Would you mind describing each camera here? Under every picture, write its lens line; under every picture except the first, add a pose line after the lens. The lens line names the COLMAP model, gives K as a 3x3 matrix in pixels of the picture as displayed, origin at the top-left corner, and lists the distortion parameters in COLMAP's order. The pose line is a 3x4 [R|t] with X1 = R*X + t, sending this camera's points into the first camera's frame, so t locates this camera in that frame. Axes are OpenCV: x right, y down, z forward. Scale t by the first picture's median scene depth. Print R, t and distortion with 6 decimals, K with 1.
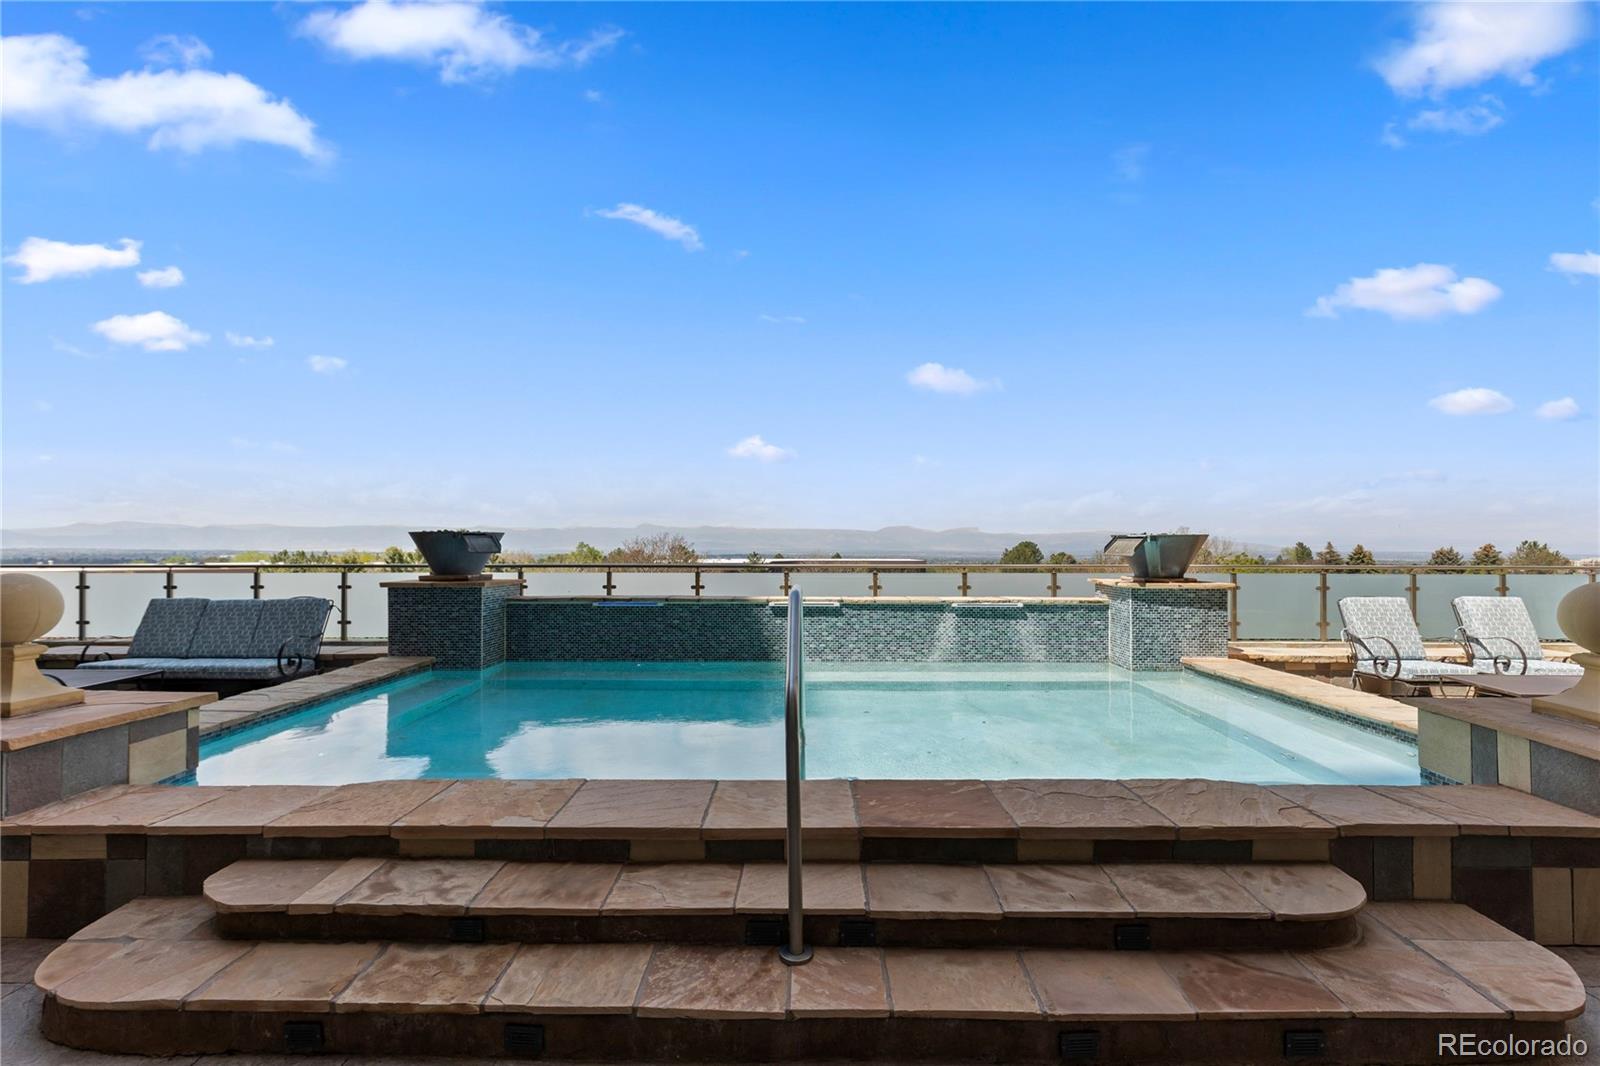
lens RADIAL K [[726.8, 0, 803.0], [0, 726.8, 536.7], [0, 0, 1]] dist [-0.001348, -0.000013]
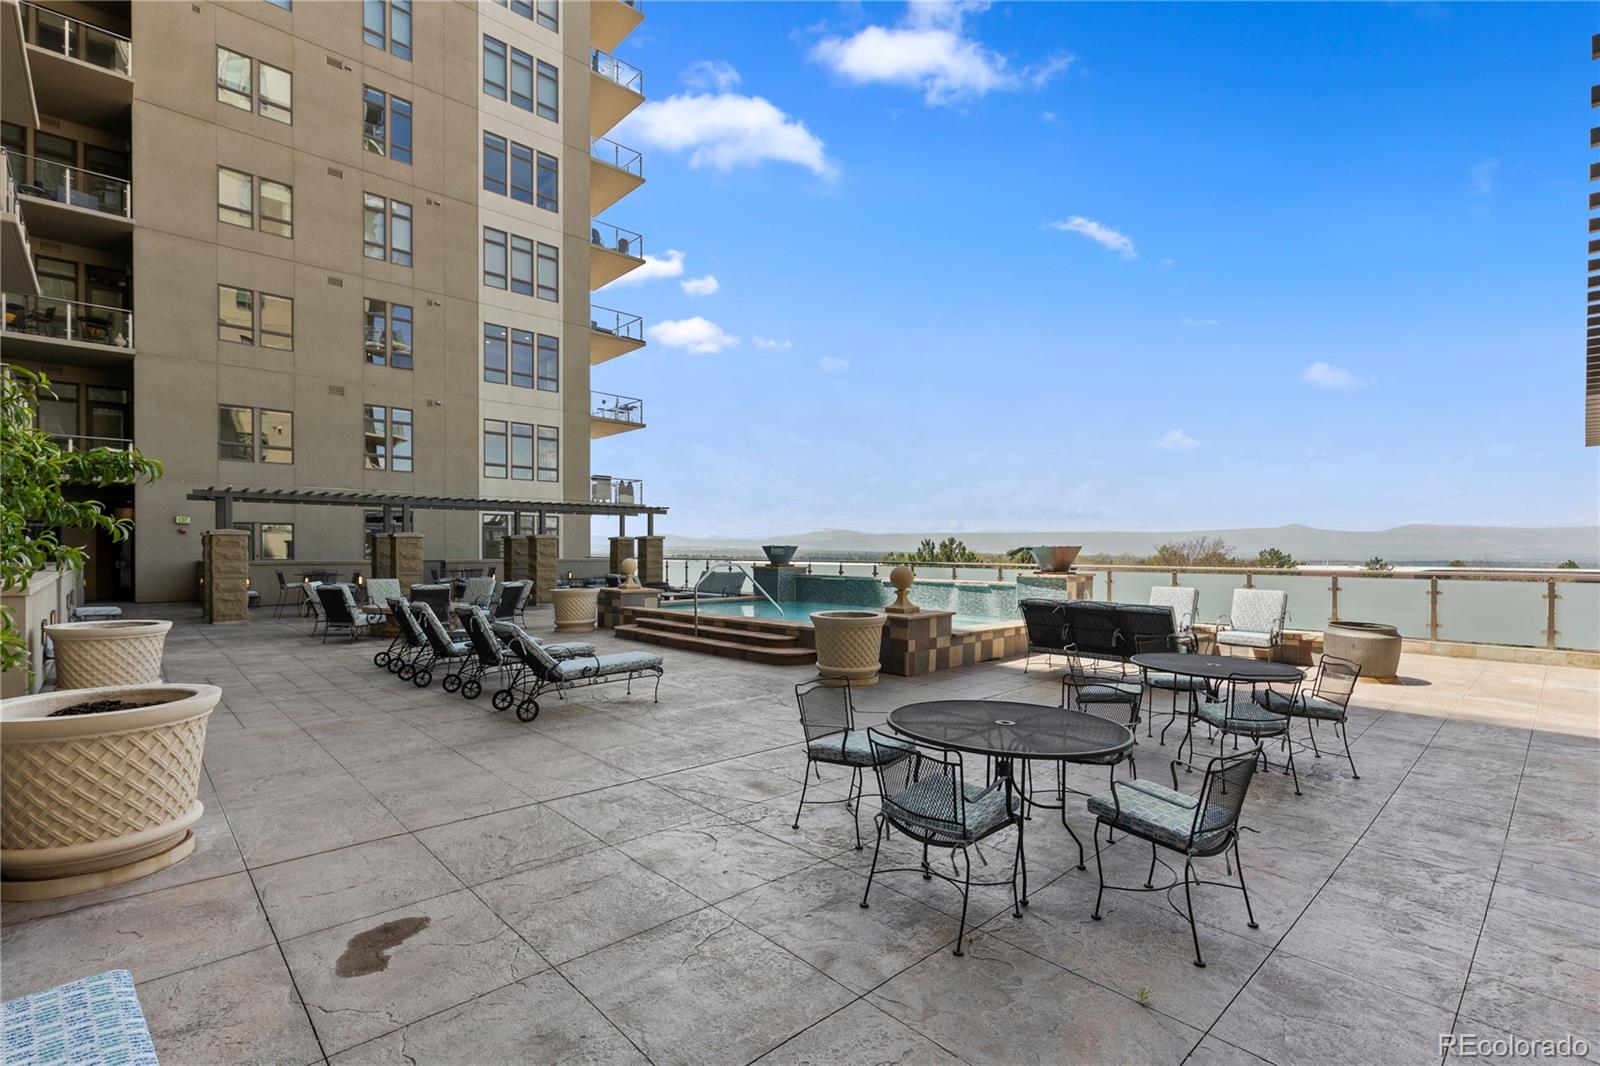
lens RADIAL K [[726.8, 0, 796.1], [0, 726.8, 540.9], [0, 0, 1]] dist [-0.001348, -0.000013]
pose [[0.686196, -0.006016, -0.727392, 1.306459], [0.011586, 0.999929, 0.002660, -0.029257], [0.727324, -0.010253, 0.686217, -0.615731]]
